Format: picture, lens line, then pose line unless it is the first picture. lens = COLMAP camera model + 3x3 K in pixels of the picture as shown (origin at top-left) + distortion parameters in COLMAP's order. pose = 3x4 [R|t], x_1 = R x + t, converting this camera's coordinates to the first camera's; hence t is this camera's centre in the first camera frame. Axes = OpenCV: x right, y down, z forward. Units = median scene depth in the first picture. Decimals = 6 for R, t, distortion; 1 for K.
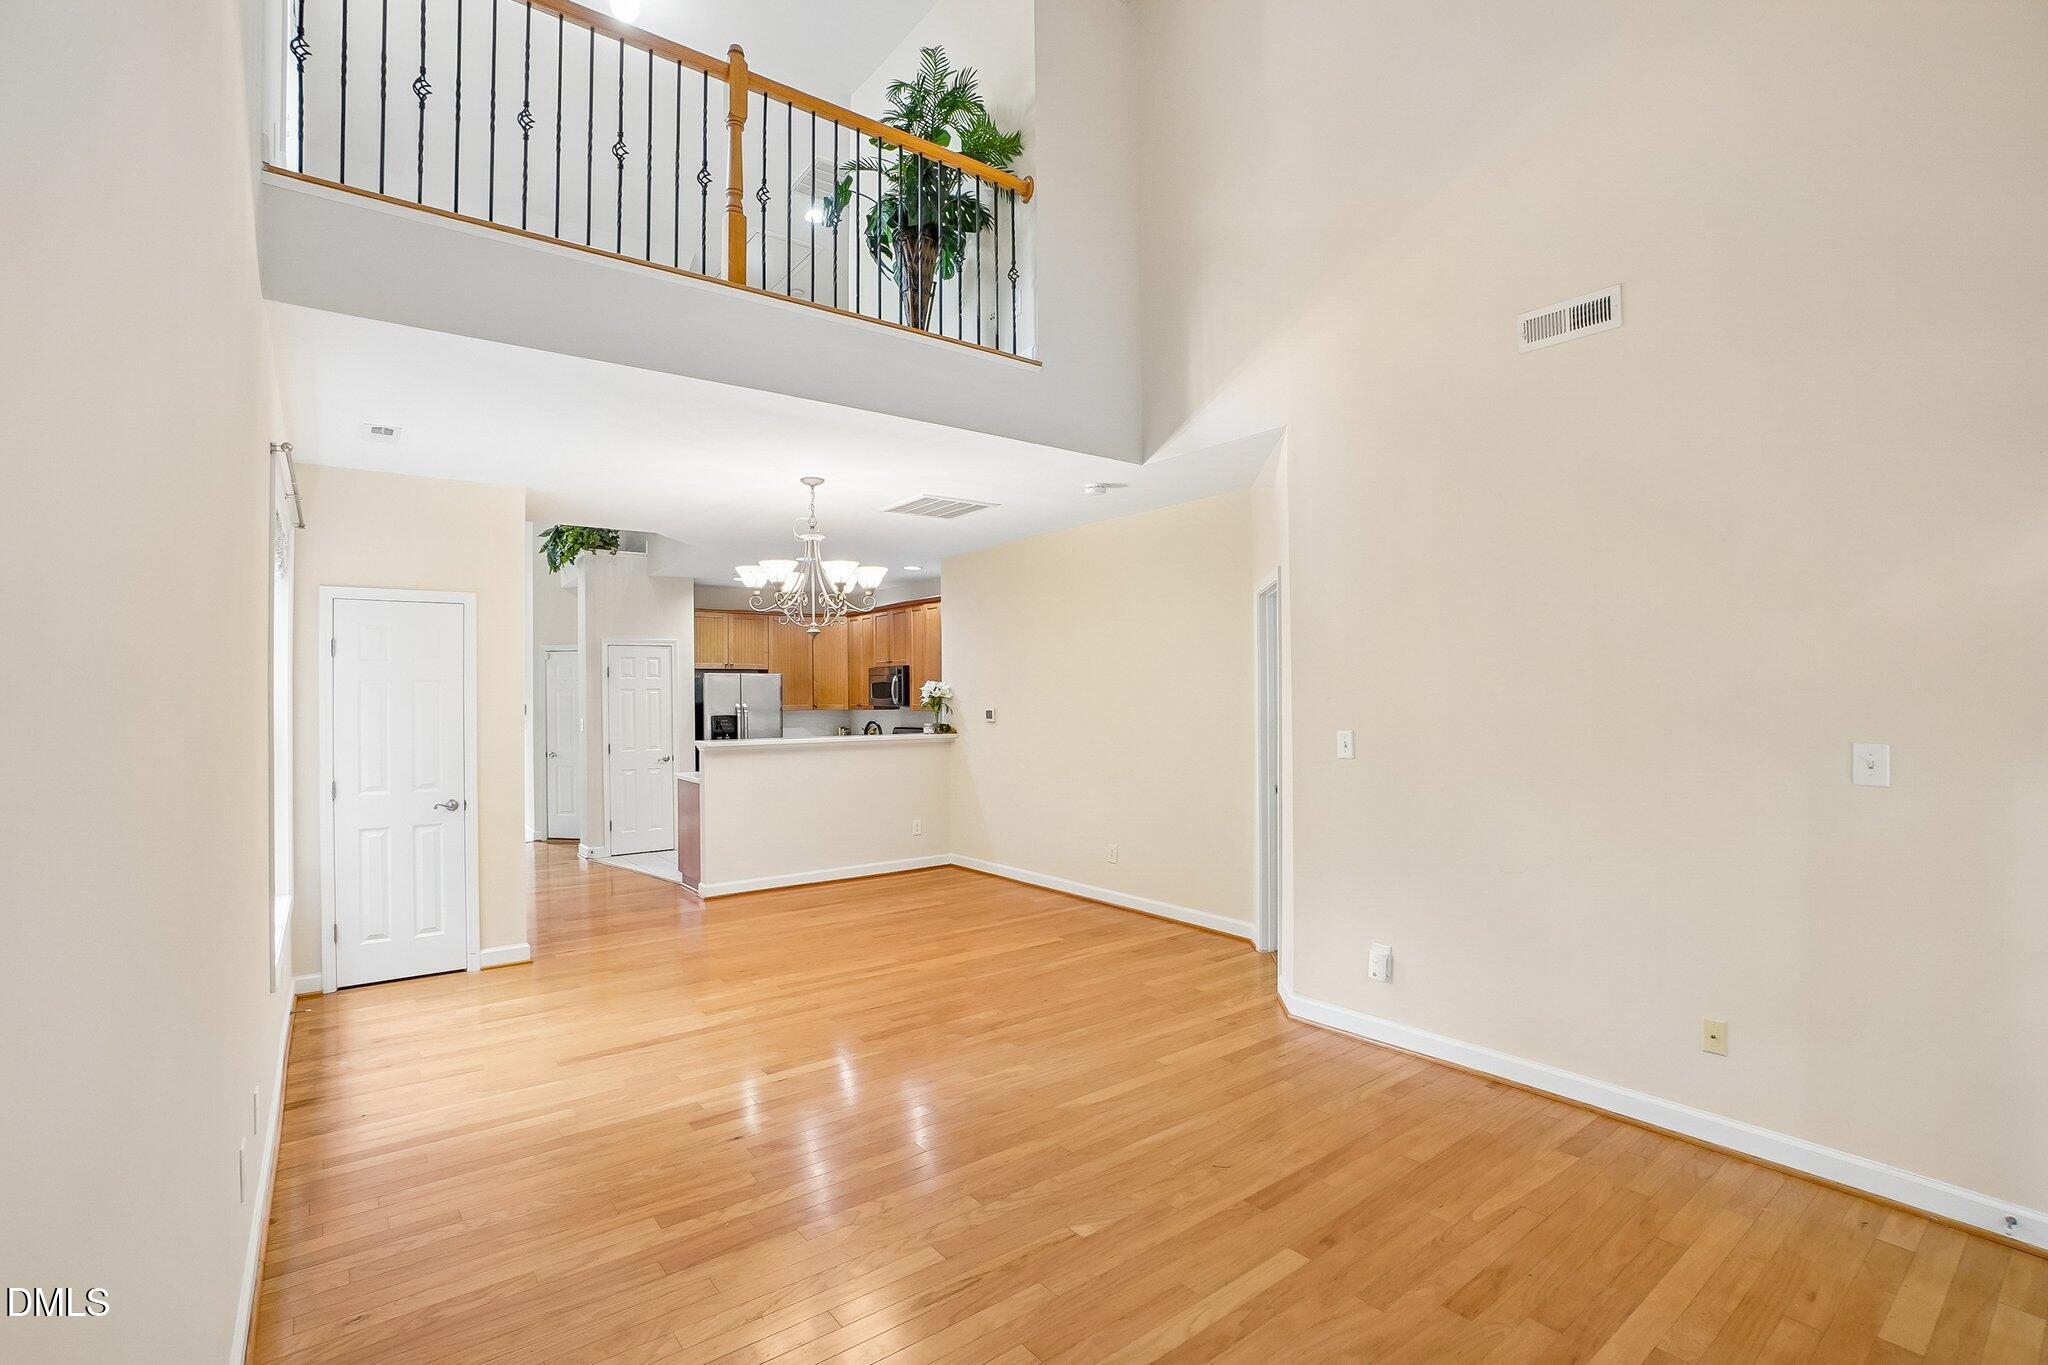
lens RADIAL K [[911.4, 0, 1012.6], [0, 911.4, 685.6], [0, 0, 1]] dist [-0.071558, 0.025932]
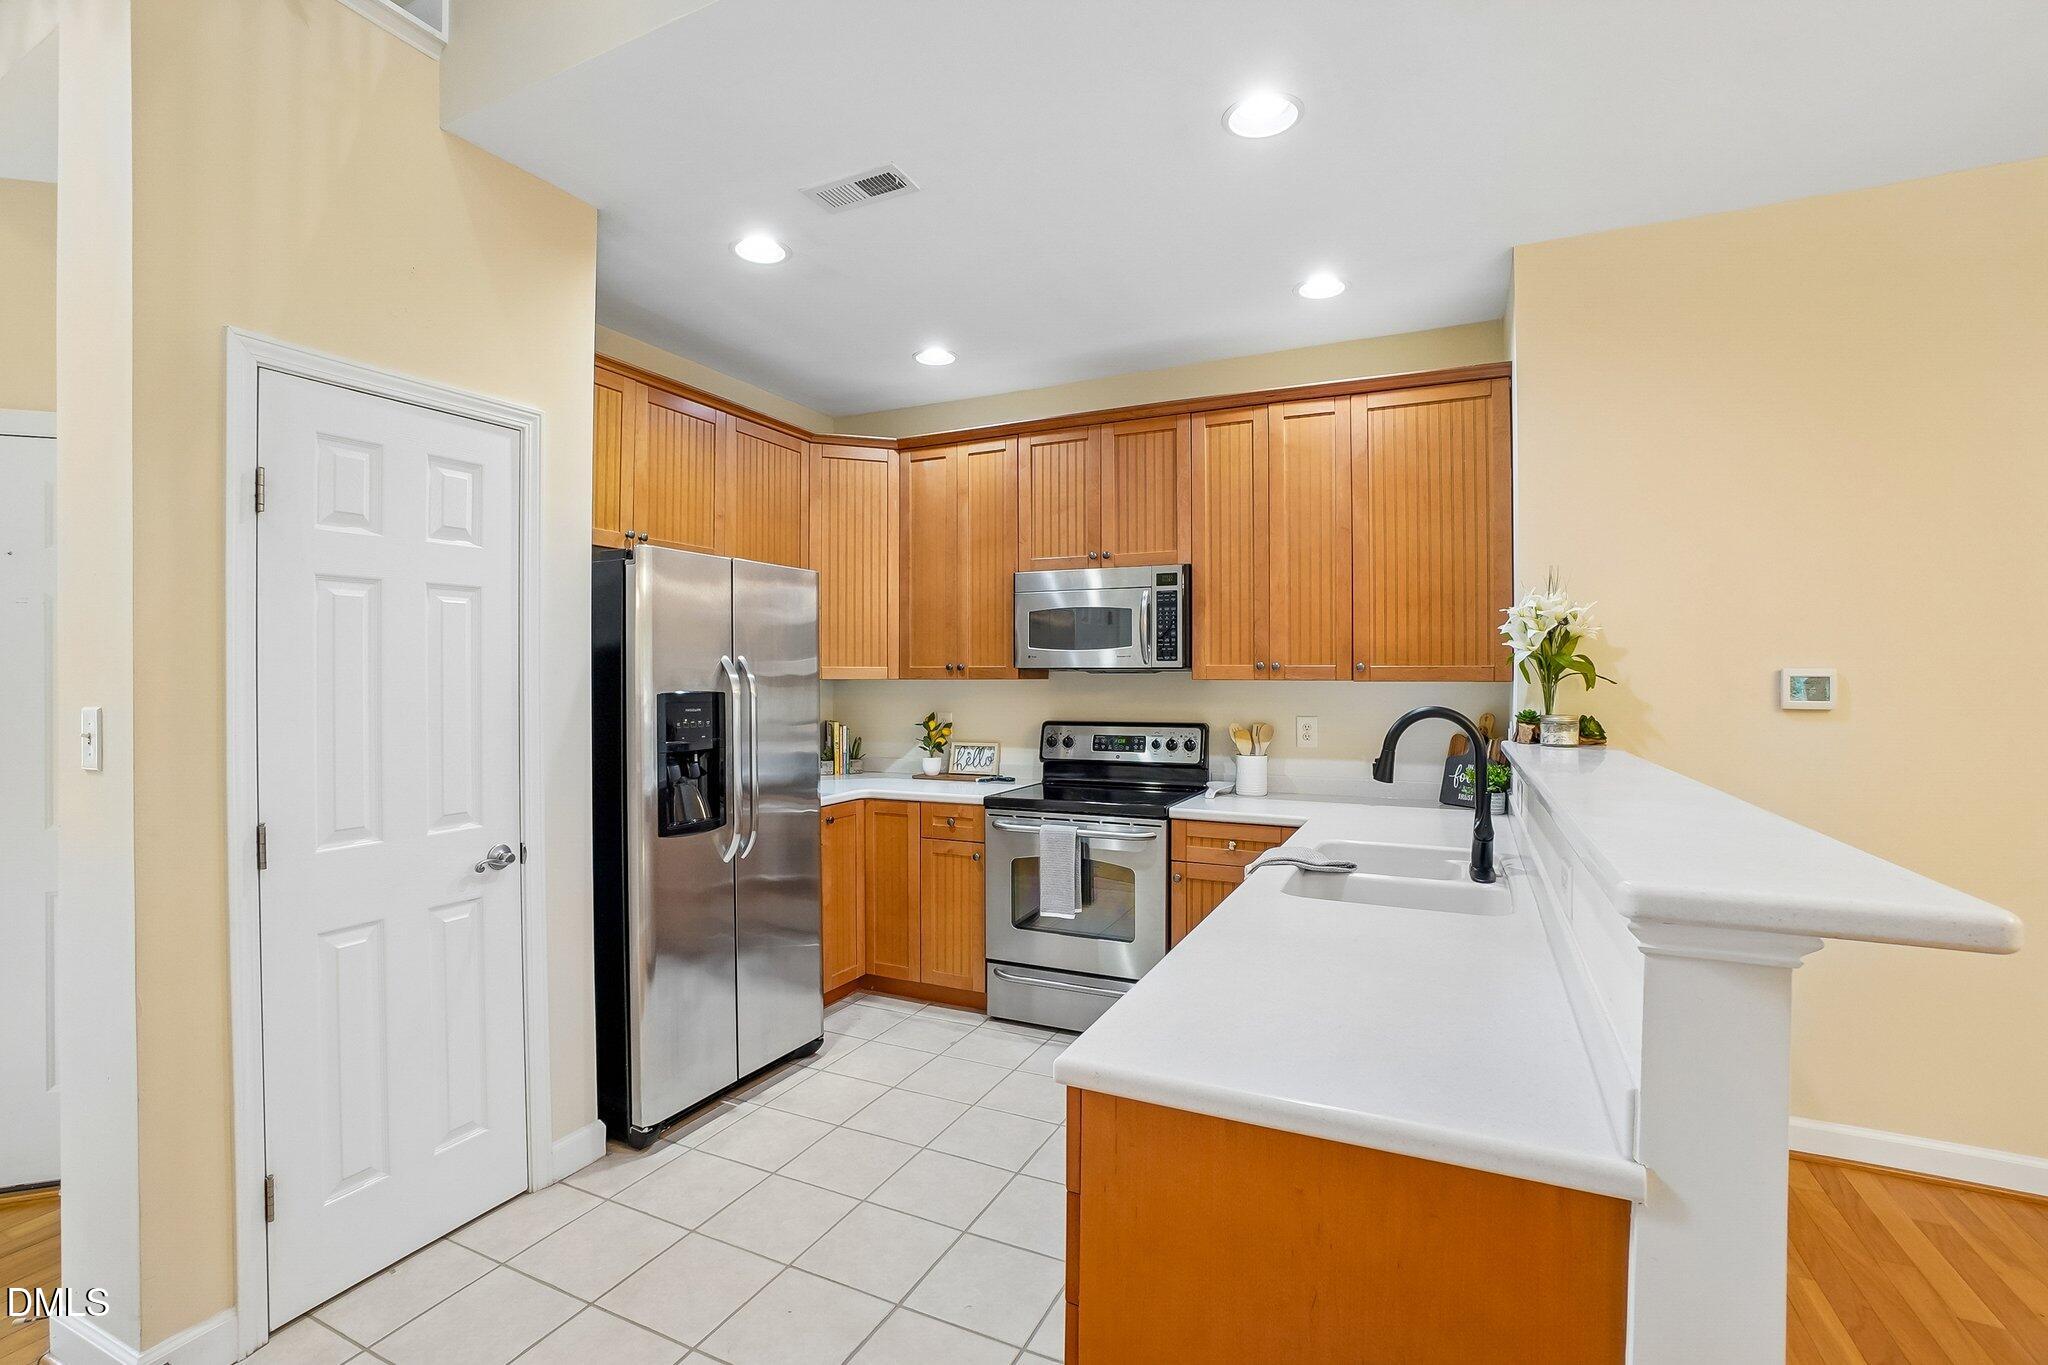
lens RADIAL K [[930.3, 0, 1015.2], [0, 930.3, 687.1], [0, 0, 1]] dist [-0.056907, 0.019926]
pose [[0.893072, 0.005161, 0.449884, -0.457225], [-0.015372, 0.999700, 0.019046, 0.030010], [-0.449651, -0.023925, 0.892884, 0.862391]]
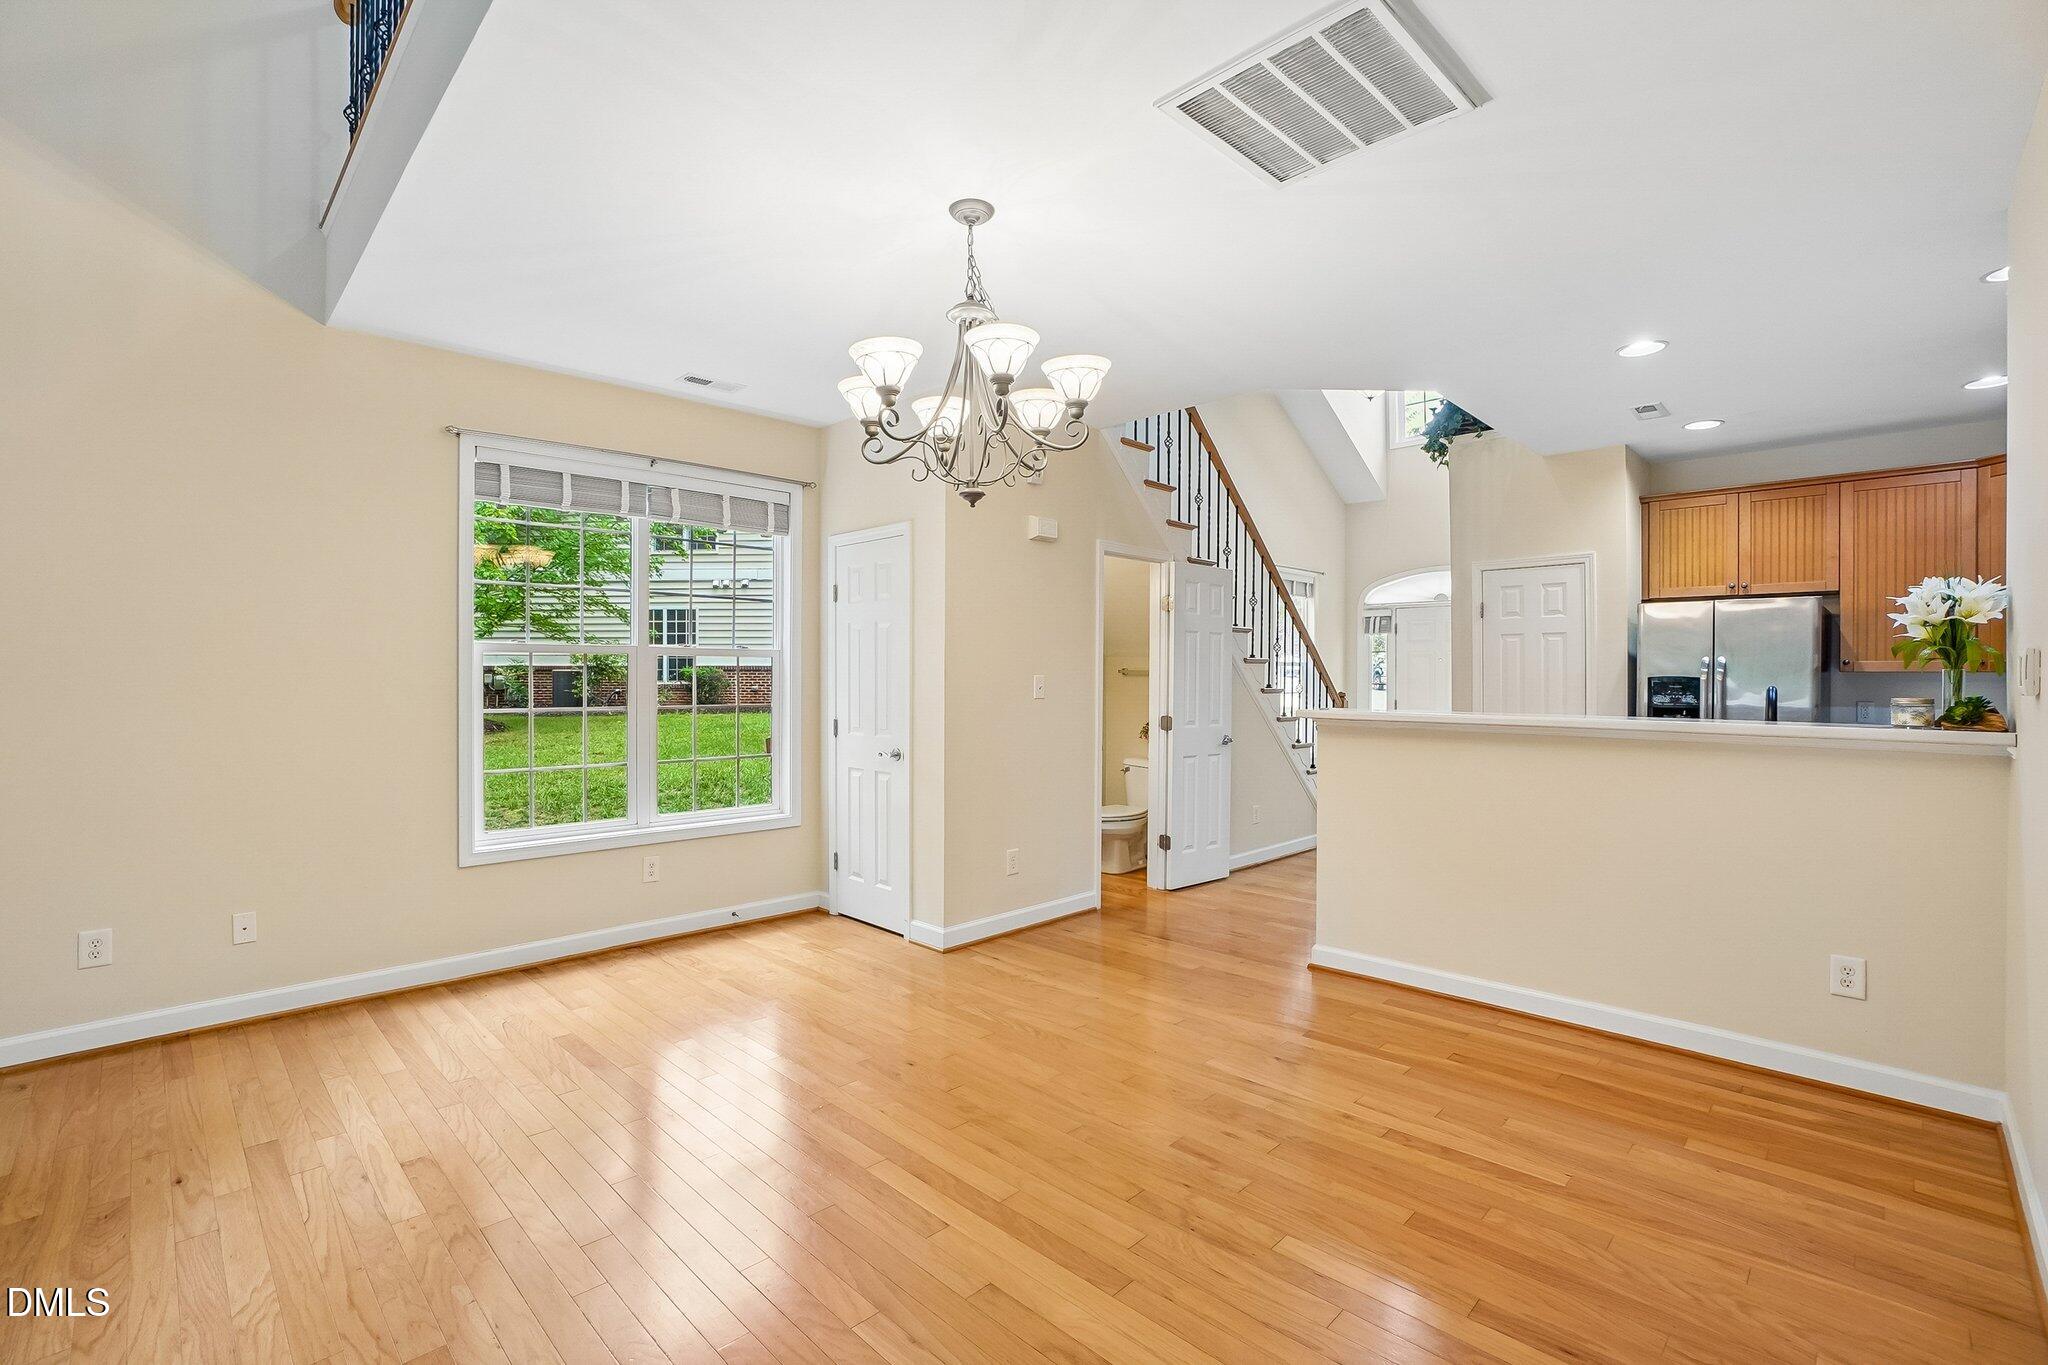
lens RADIAL K [[911.4, 0, 1012.6], [0, 911.4, 685.6], [0, 0, 1]] dist [-0.071558, 0.025932]
pose [[0.133935, 0.021780, -0.990751, 0.212276], [0.008874, 0.999692, 0.023177, 0.027736], [0.990950, -0.011896, 0.133701, 0.659550]]
